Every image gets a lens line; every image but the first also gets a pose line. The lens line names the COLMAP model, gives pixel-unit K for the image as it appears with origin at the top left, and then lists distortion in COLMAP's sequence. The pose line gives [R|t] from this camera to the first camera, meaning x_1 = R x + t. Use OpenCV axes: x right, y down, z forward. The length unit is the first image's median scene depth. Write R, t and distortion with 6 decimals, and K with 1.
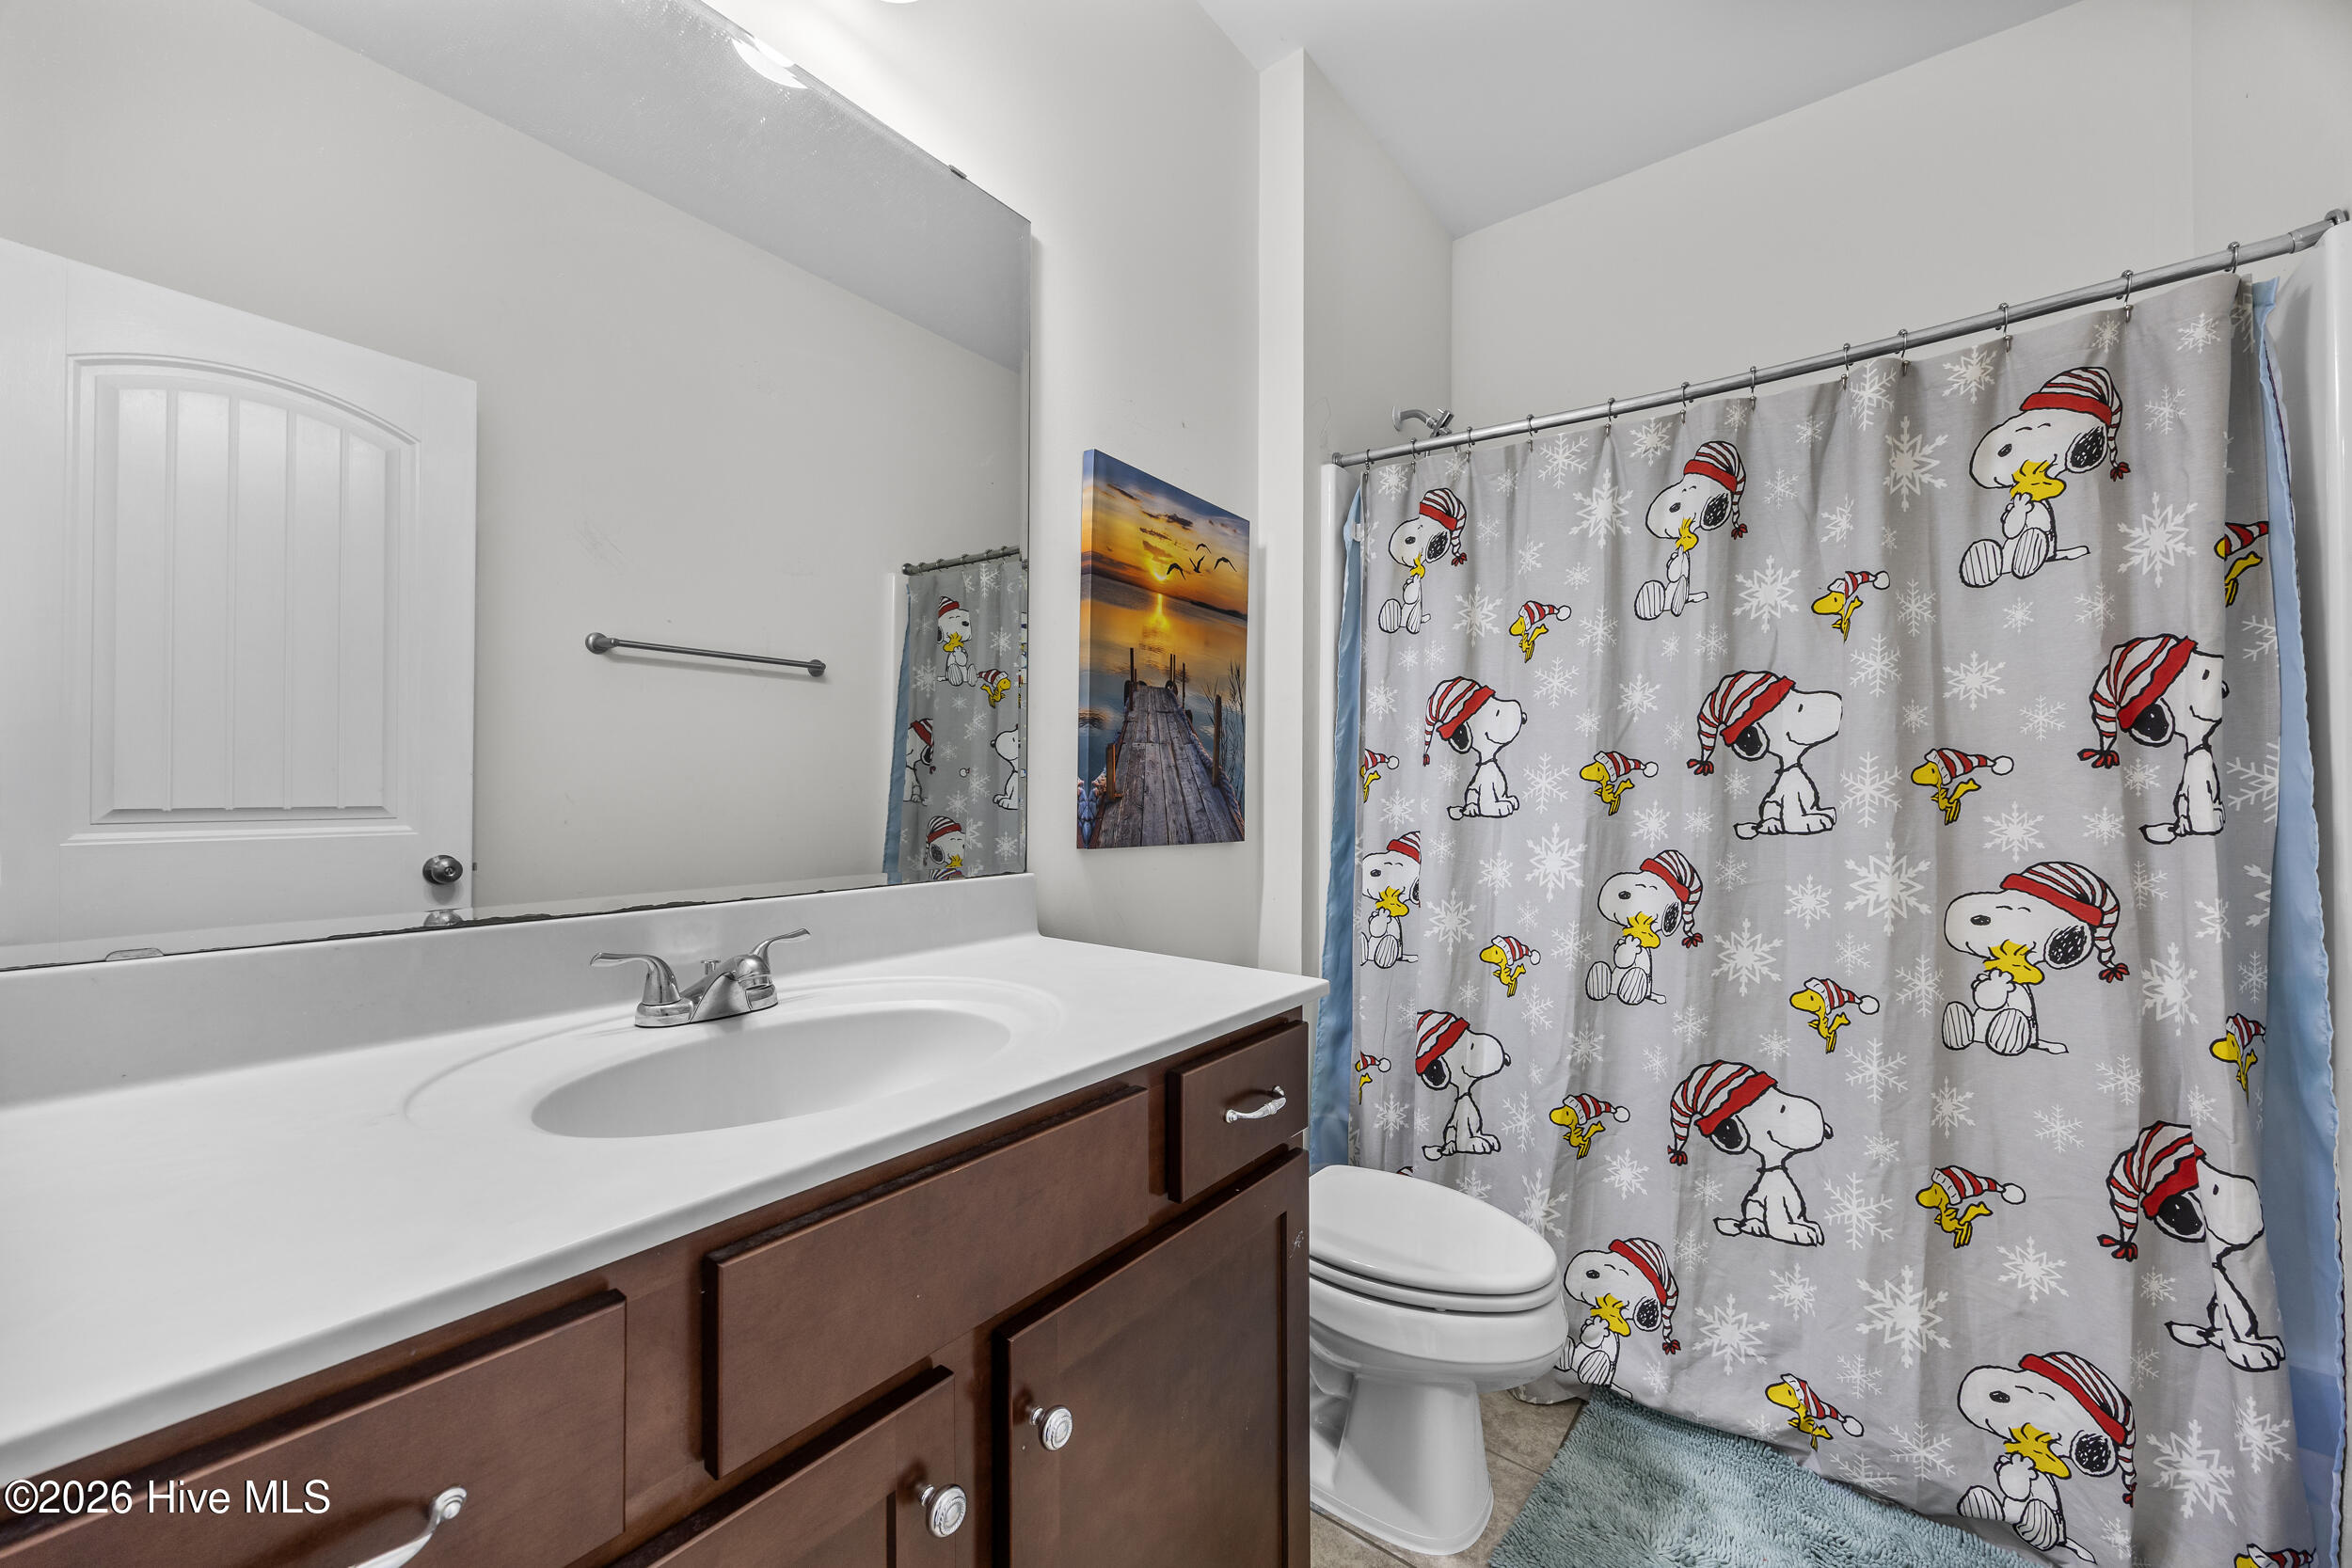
lens RADIAL K [[896.6, 0, 1158.6], [0, 896.6, 784.8], [0, 0, 1]] dist [-0.003841, -0.000055]
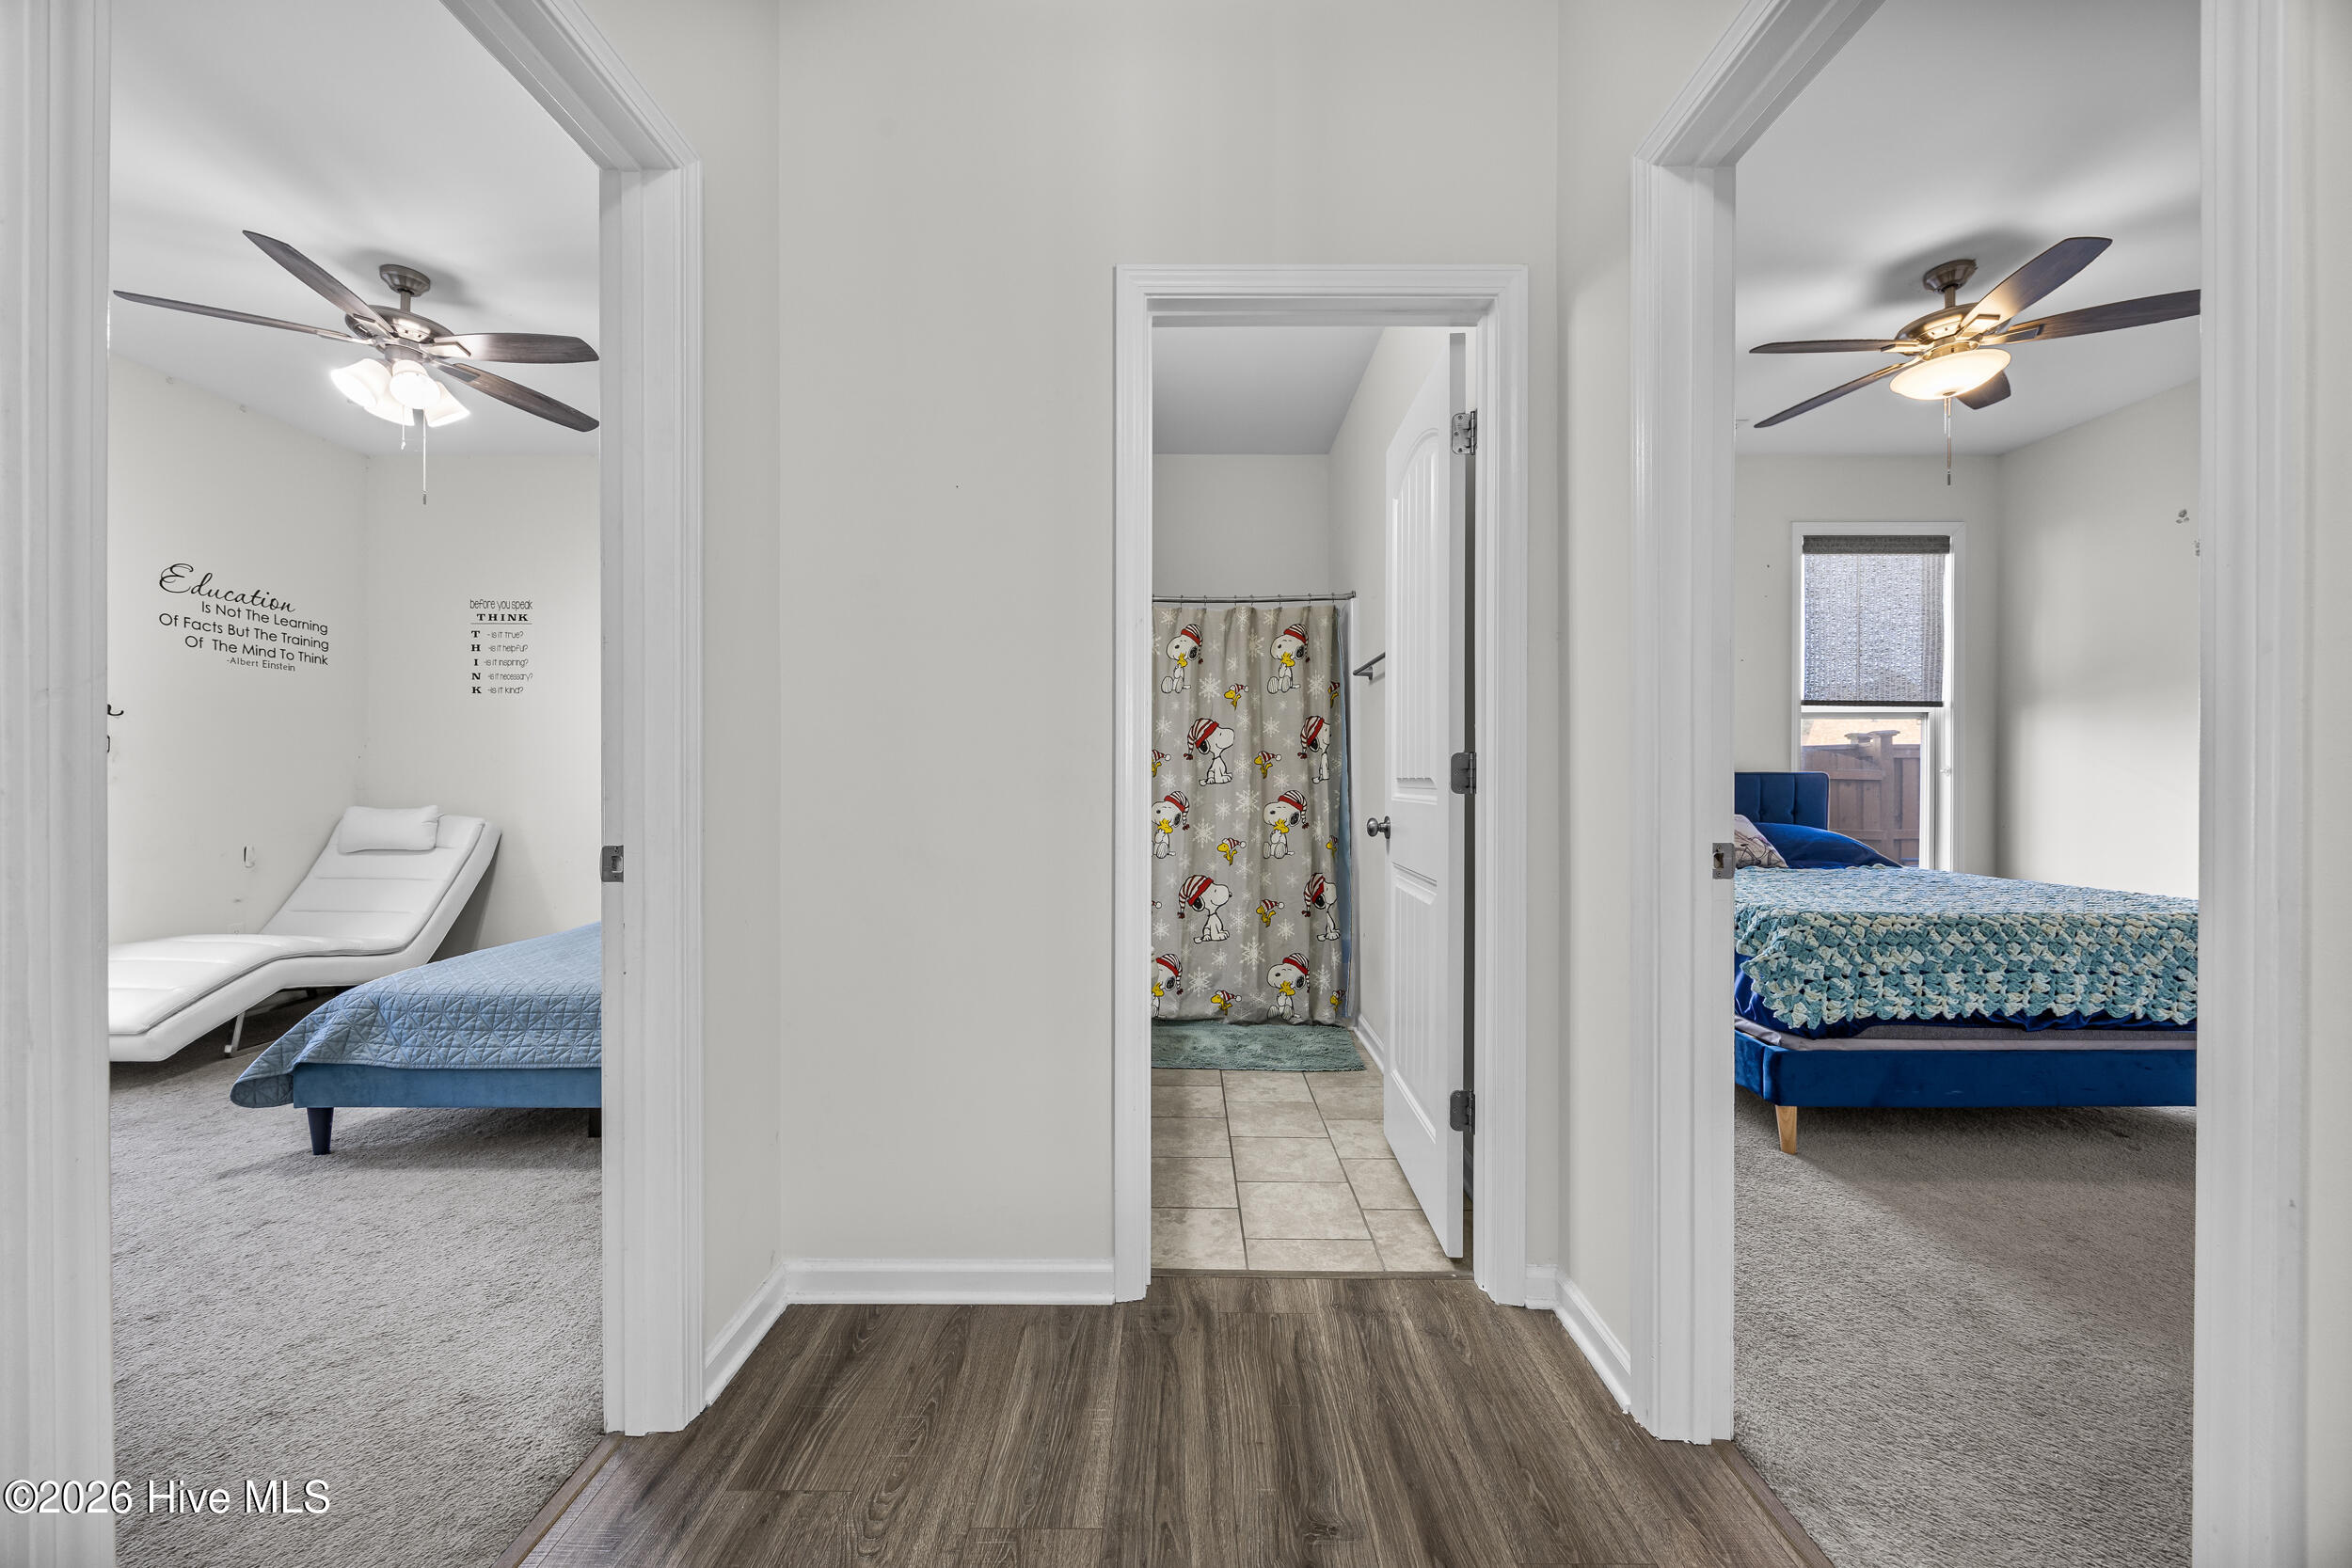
lens RADIAL K [[896.6, 0, 1171.6], [0, 896.6, 785.8], [0, 0, 1]] dist [-0.003841, -0.000055]
pose [[0.786973, -0.005760, 0.616961, -1.091554], [-0.002449, 0.999919, 0.012459, 0.033530], [-0.616983, -0.011316, 0.786895, -1.043380]]
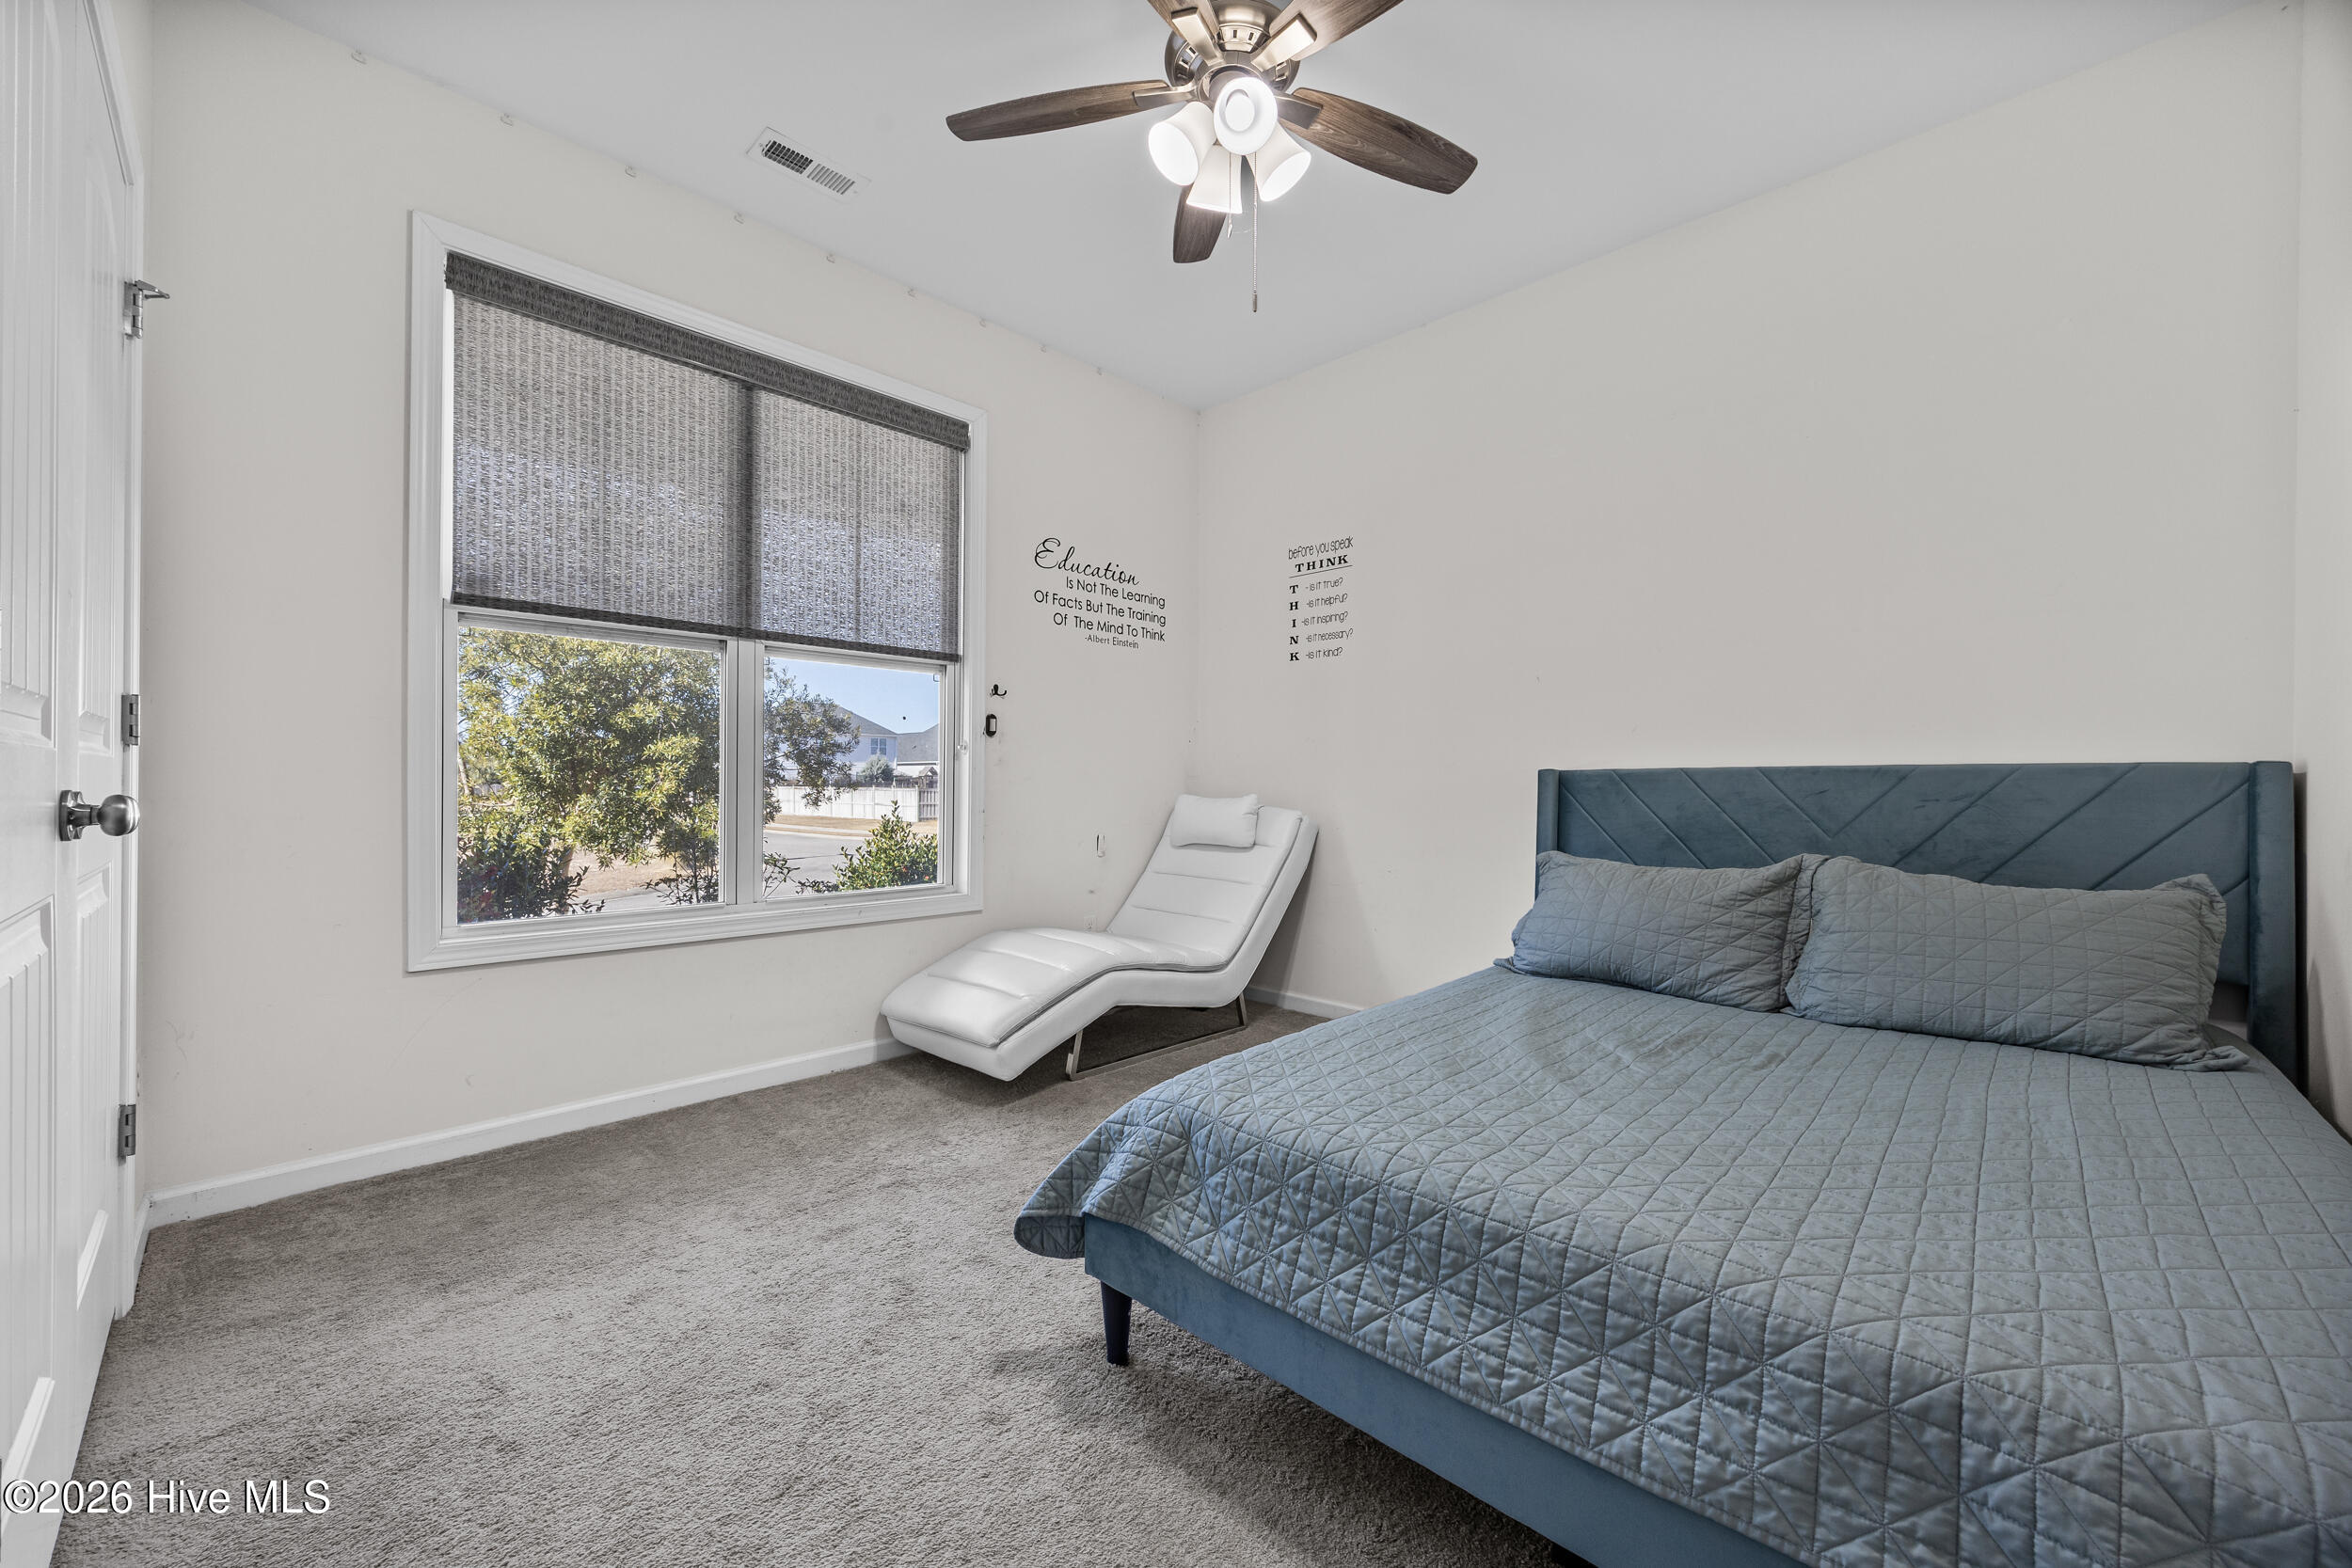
lens RADIAL K [[896.6, 0, 1182.9], [0, 896.6, 789.4], [0, 0, 1]] dist [-0.003841, -0.000055]
pose [[0.995693, 0.001440, -0.092703, -1.161182], [-0.000338, 0.999929, 0.011905, 0.107749], [0.092713, -0.011823, 0.995623, 0.479865]]
